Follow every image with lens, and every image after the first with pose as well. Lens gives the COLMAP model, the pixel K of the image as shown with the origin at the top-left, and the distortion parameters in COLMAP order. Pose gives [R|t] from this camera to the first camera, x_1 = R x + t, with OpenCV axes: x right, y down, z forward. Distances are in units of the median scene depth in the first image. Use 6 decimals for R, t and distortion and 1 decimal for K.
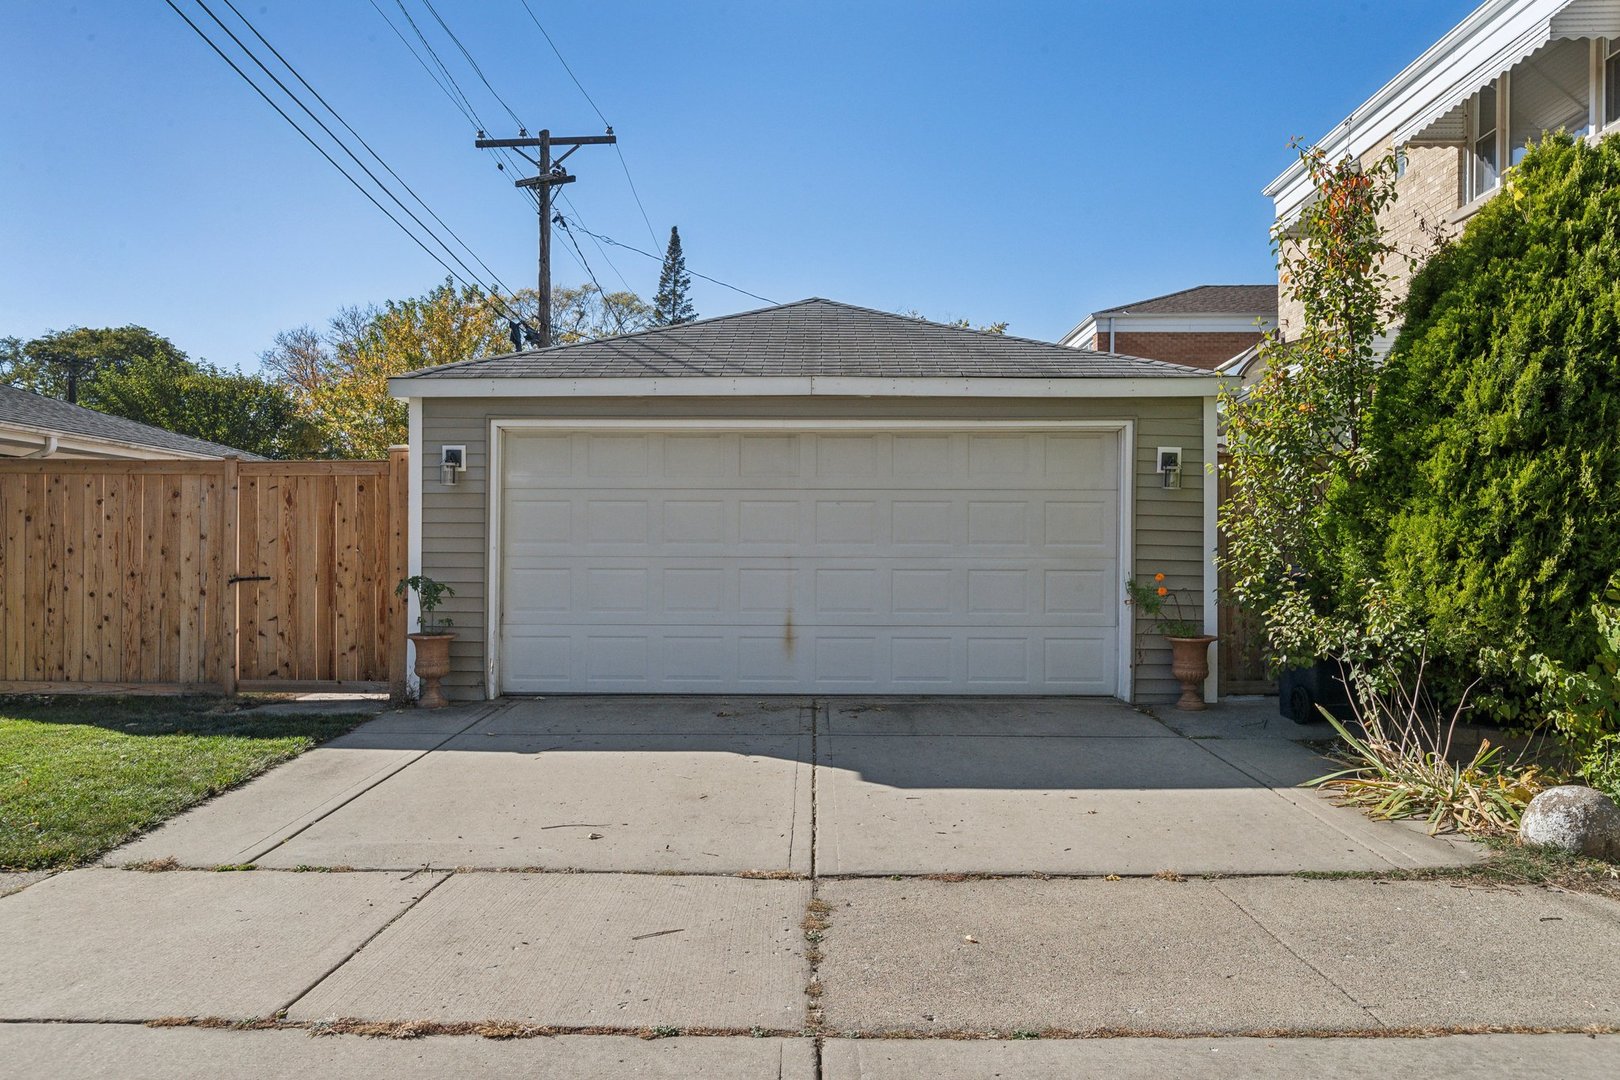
lens RADIAL K [[1119.5, 0, 773.1], [0, 1119.5, 547.7], [0, 0, 1]] dist [0.000545, -0.001216]
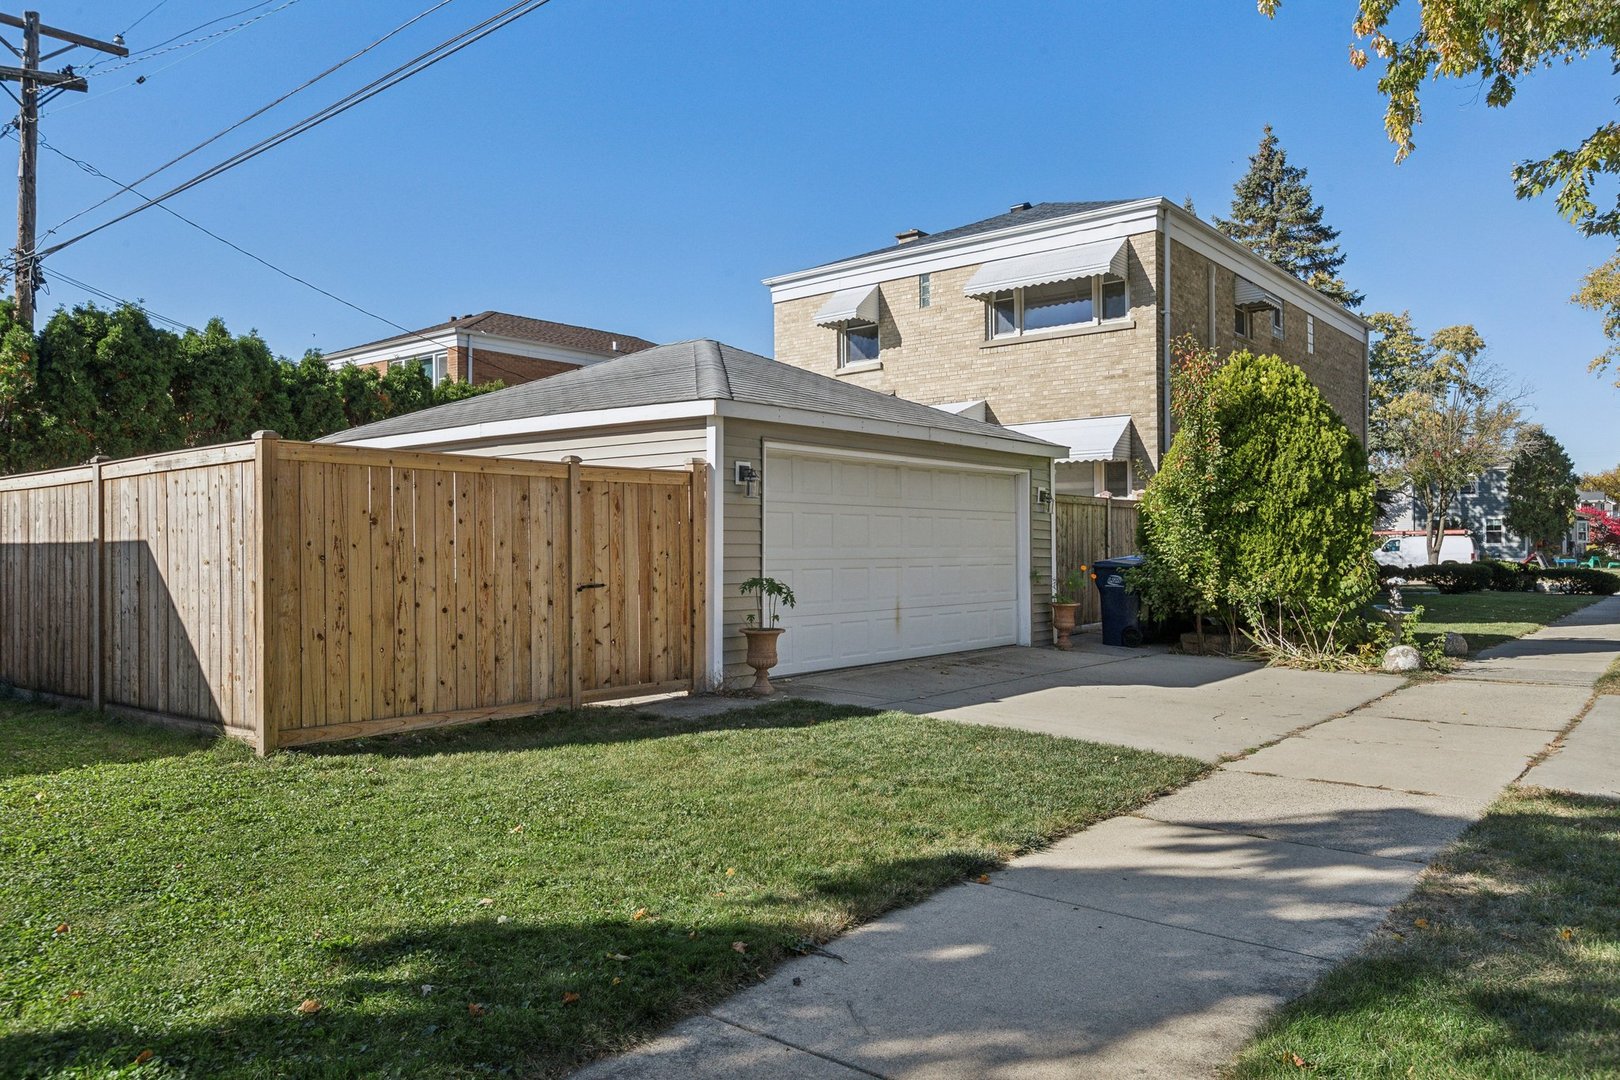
lens RADIAL K [[1119.5, 0, 773.1], [0, 1119.5, 547.7], [0, 0, 1]] dist [0.000545, -0.001216]
pose [[0.642363, -0.003840, 0.766391, -1.108410], [0.000867, 0.999990, 0.004284, -0.009894], [-0.766400, -0.002087, 0.642360, 0.252592]]
